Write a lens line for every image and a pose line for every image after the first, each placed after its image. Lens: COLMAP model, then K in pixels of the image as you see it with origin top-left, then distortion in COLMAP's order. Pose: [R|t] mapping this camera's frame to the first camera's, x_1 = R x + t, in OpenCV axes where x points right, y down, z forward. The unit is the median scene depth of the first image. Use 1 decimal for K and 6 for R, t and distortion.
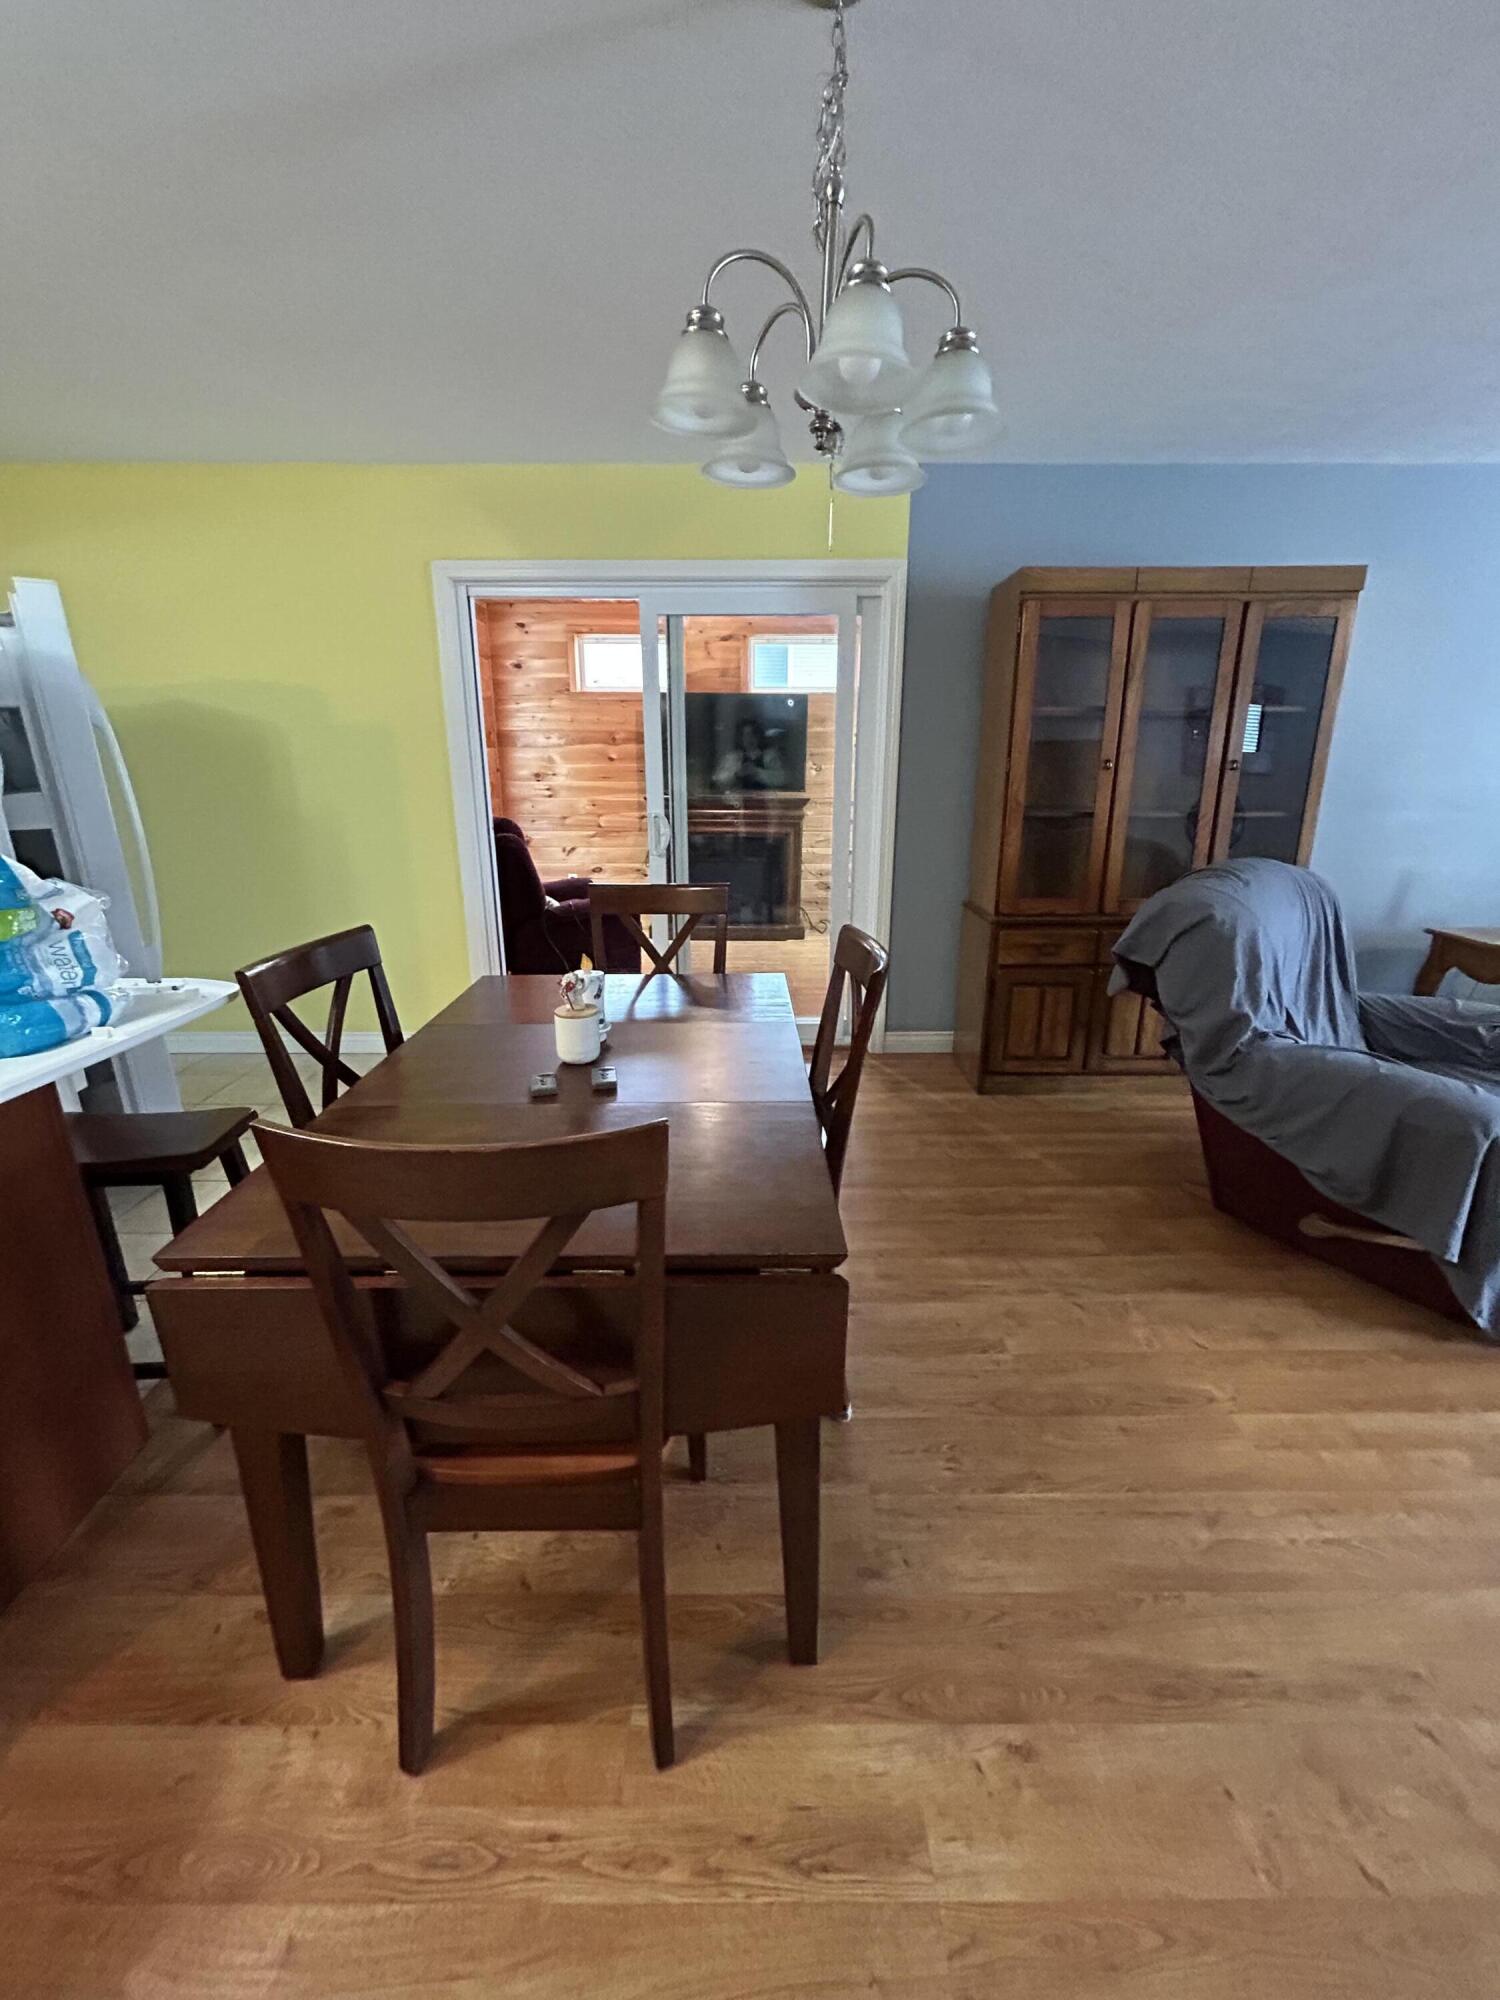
lens RADIAL K [[808.1, 0, 744.2], [0, 808.1, 1009.0], [0, 0, 1]] dist [-0.001049, 0.001414]
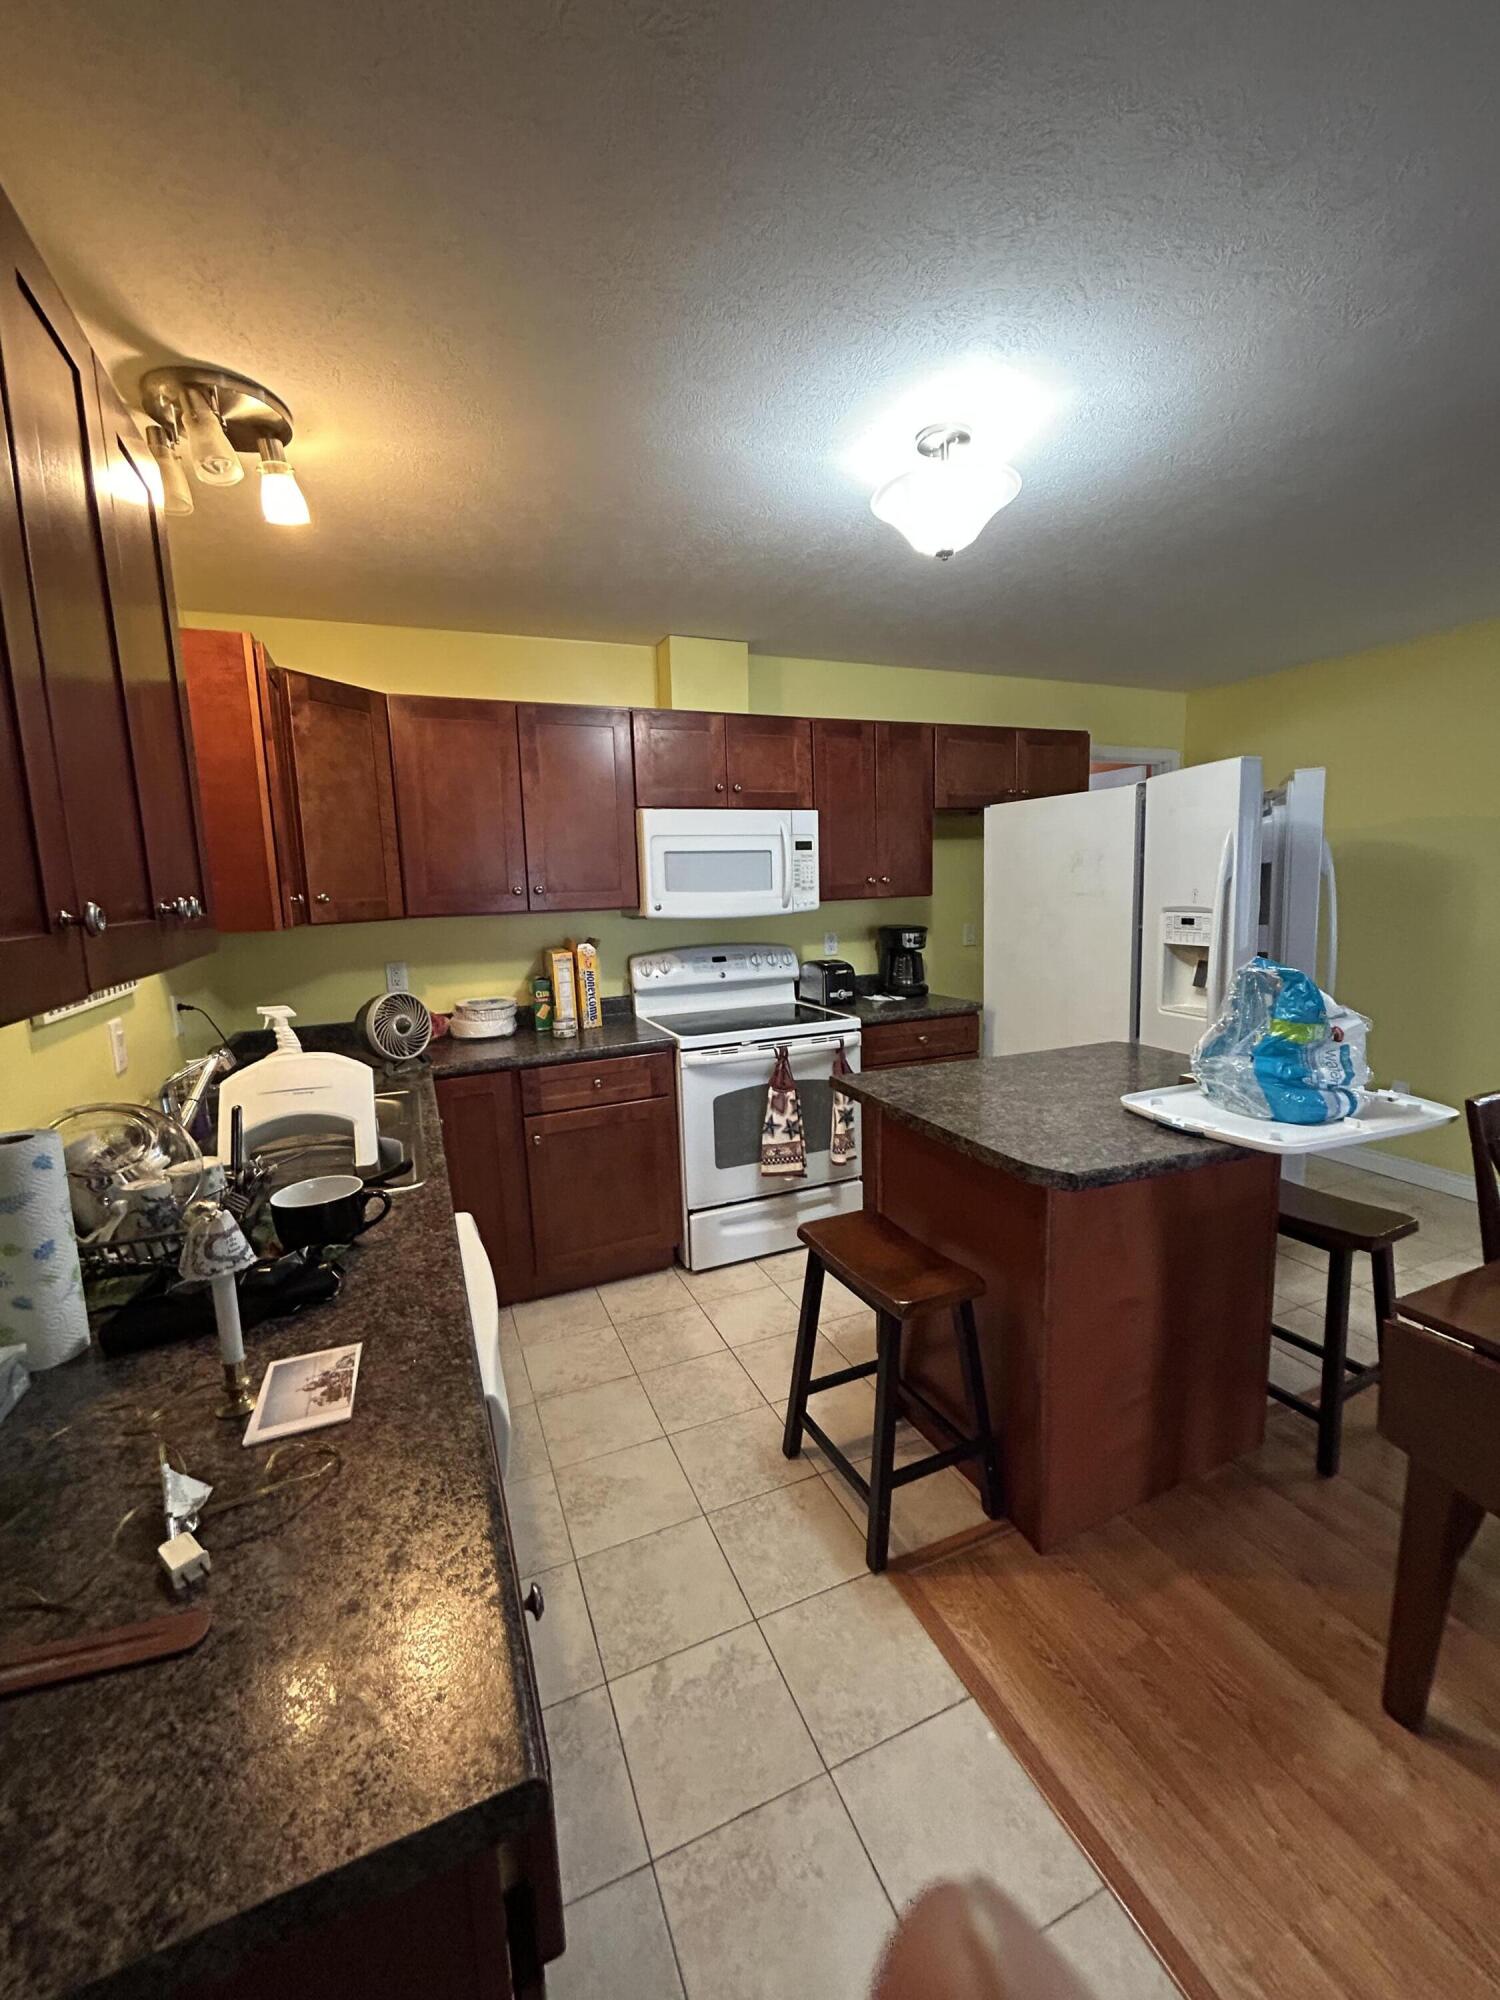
lens RADIAL K [[808.1, 0, 748.1], [0, 808.1, 991.8], [0, 0, 1]] dist [-0.001049, 0.001414]
pose [[0.392516, 0.116140, -0.912383, 0.006243], [-0.250097, 0.968094, 0.015638, 0.047925], [0.885089, 0.222047, 0.409039, -0.466439]]
